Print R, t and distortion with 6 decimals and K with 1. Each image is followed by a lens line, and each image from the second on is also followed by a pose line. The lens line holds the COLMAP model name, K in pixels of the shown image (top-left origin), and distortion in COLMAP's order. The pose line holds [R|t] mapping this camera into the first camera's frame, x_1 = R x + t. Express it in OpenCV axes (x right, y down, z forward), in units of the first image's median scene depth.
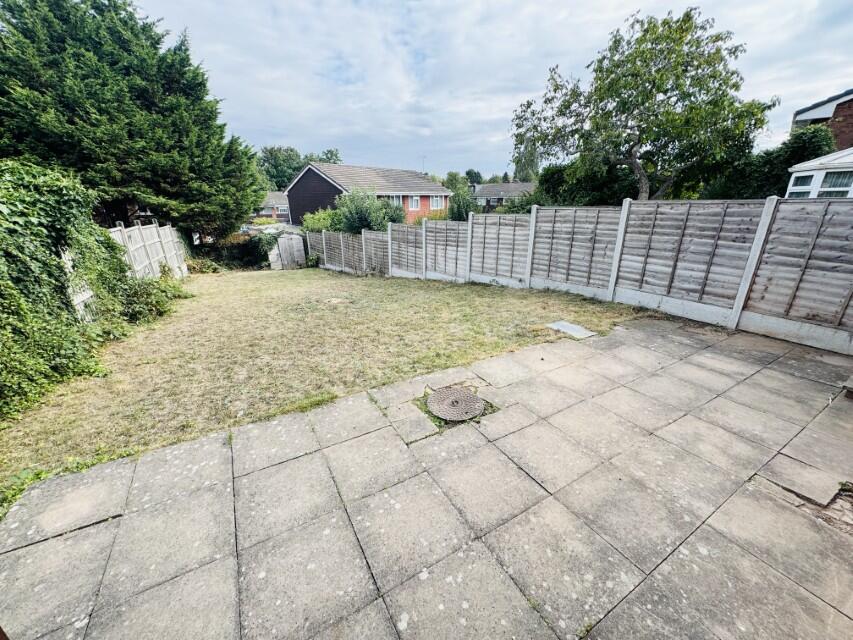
lens RADIAL K [[341.5, 0, 425.5], [0, 341.5, 322.2], [0, 0, 1]] dist [0.002643, 0.000097]
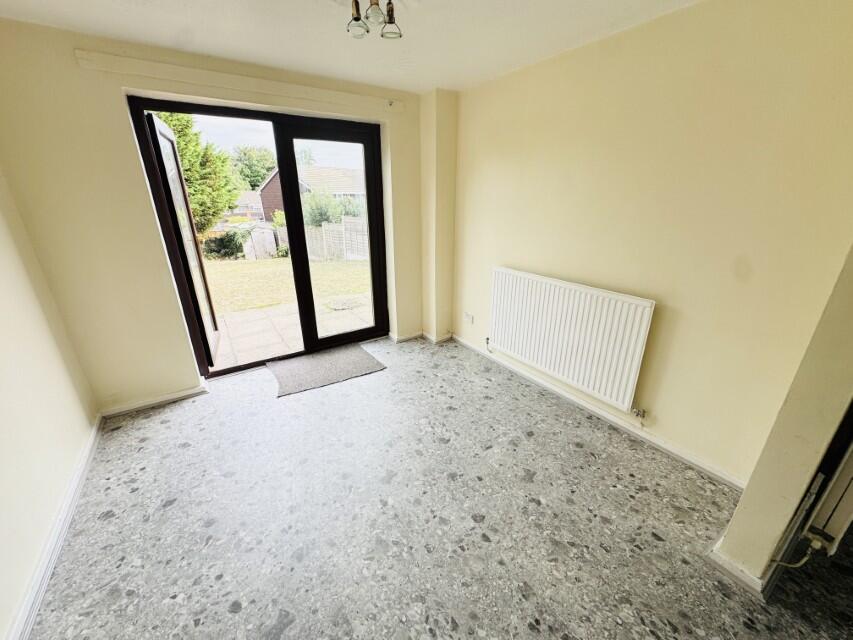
lens RADIAL K [[341.5, 0, 428.2], [0, 341.5, 321.2], [0, 0, 1]] dist [0.002643, 0.000097]
pose [[0.997985, -0.028718, 0.056580, 0.085179], [0.028635, 0.999587, 0.002291, 0.065959], [-0.056622, -0.000667, 0.998395, -0.174202]]
